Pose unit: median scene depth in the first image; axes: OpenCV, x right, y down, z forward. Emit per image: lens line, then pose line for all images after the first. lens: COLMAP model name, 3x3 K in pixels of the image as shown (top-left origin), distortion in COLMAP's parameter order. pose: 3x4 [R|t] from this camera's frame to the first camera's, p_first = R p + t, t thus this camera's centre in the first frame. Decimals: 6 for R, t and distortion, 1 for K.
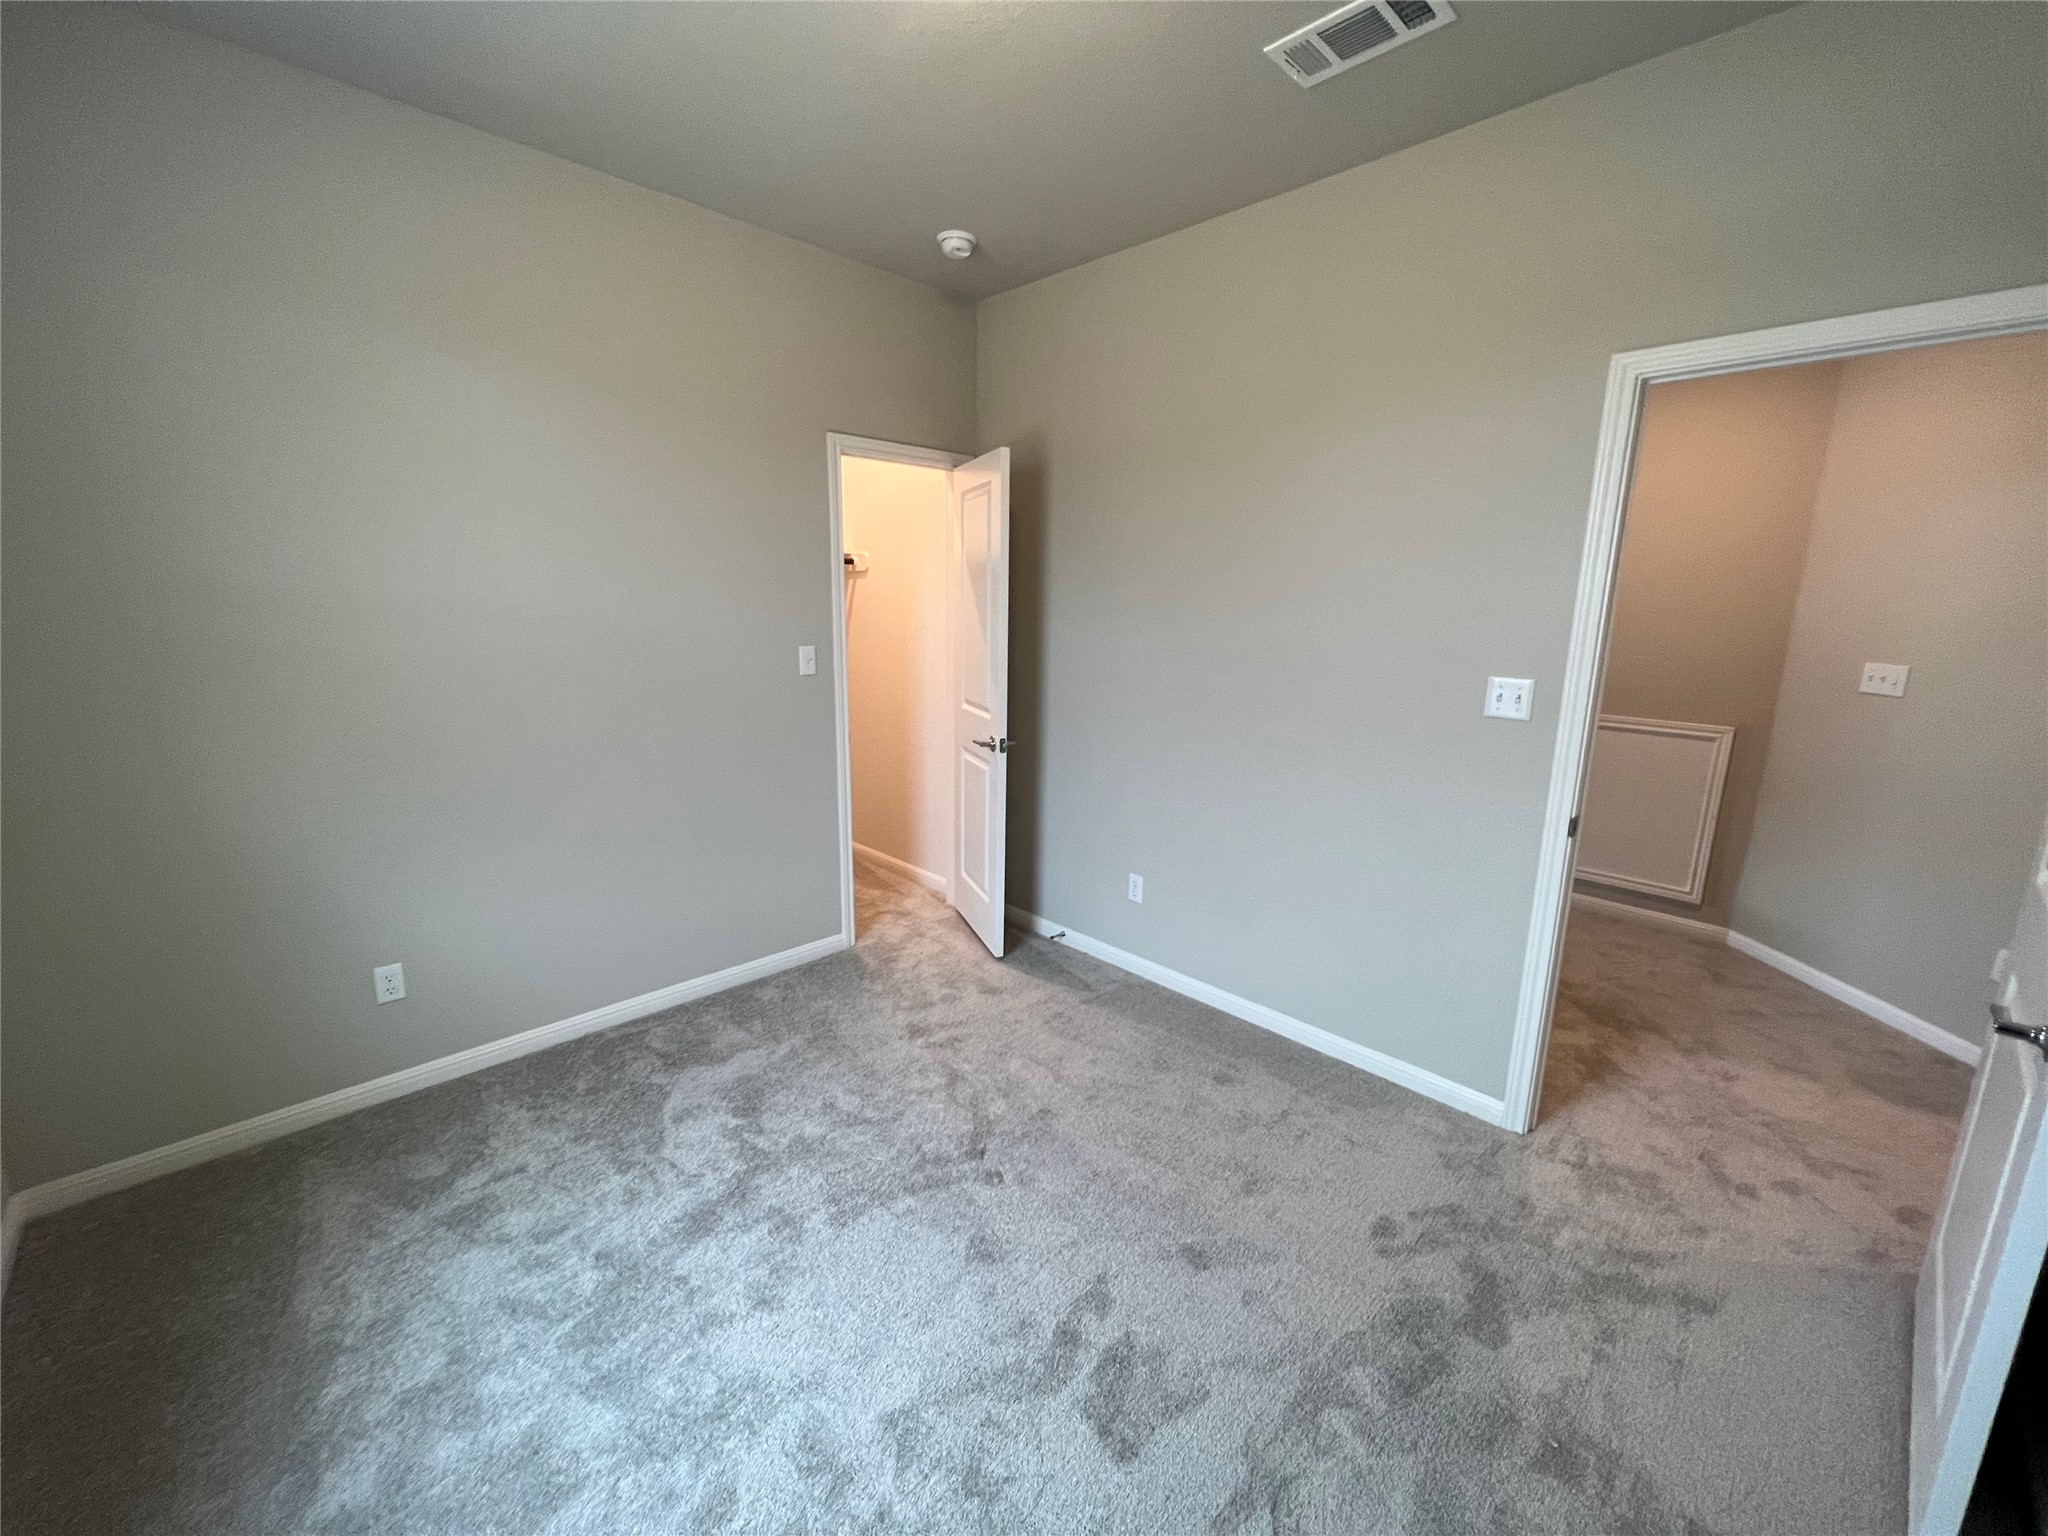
lens RADIAL K [[816.8, 0, 1016.9], [0, 816.8, 758.4], [0, 0, 1]] dist [0.001073, 0.000116]
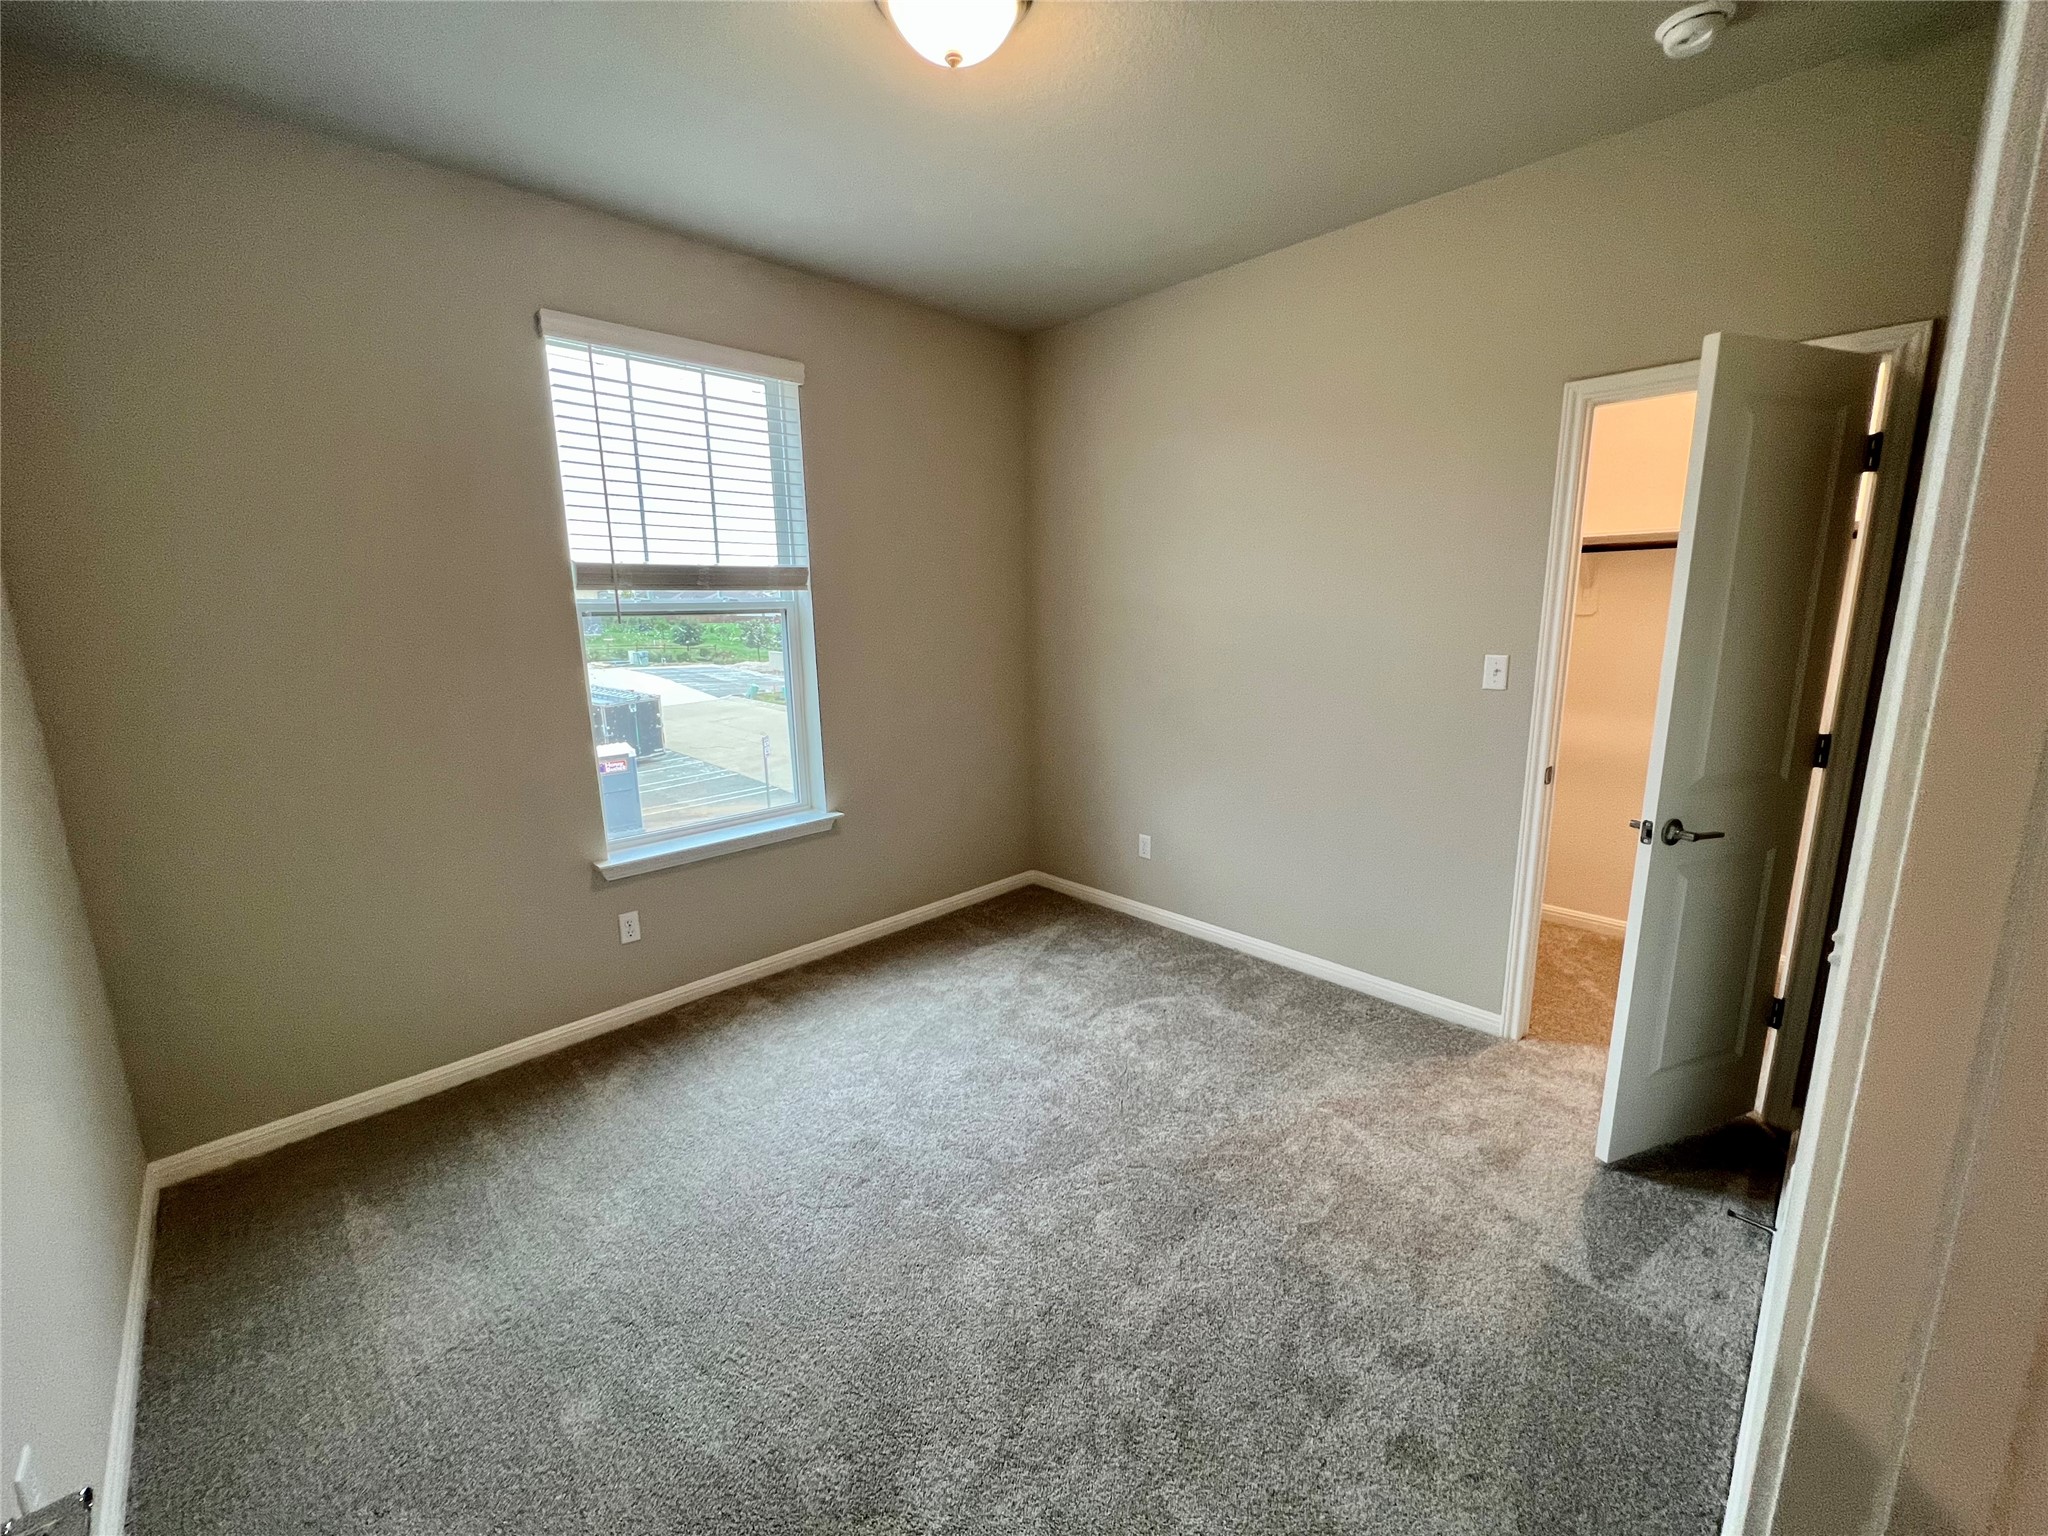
lens RADIAL K [[816.8, 0, 1016.9], [0, 816.8, 758.4], [0, 0, 1]] dist [0.001073, 0.000116]
pose [[0.000342, 0.177147, -0.984184, 0.663689], [-0.179369, 0.968234, 0.174214, -0.106245], [0.983782, 0.176472, 0.032106, 0.583834]]
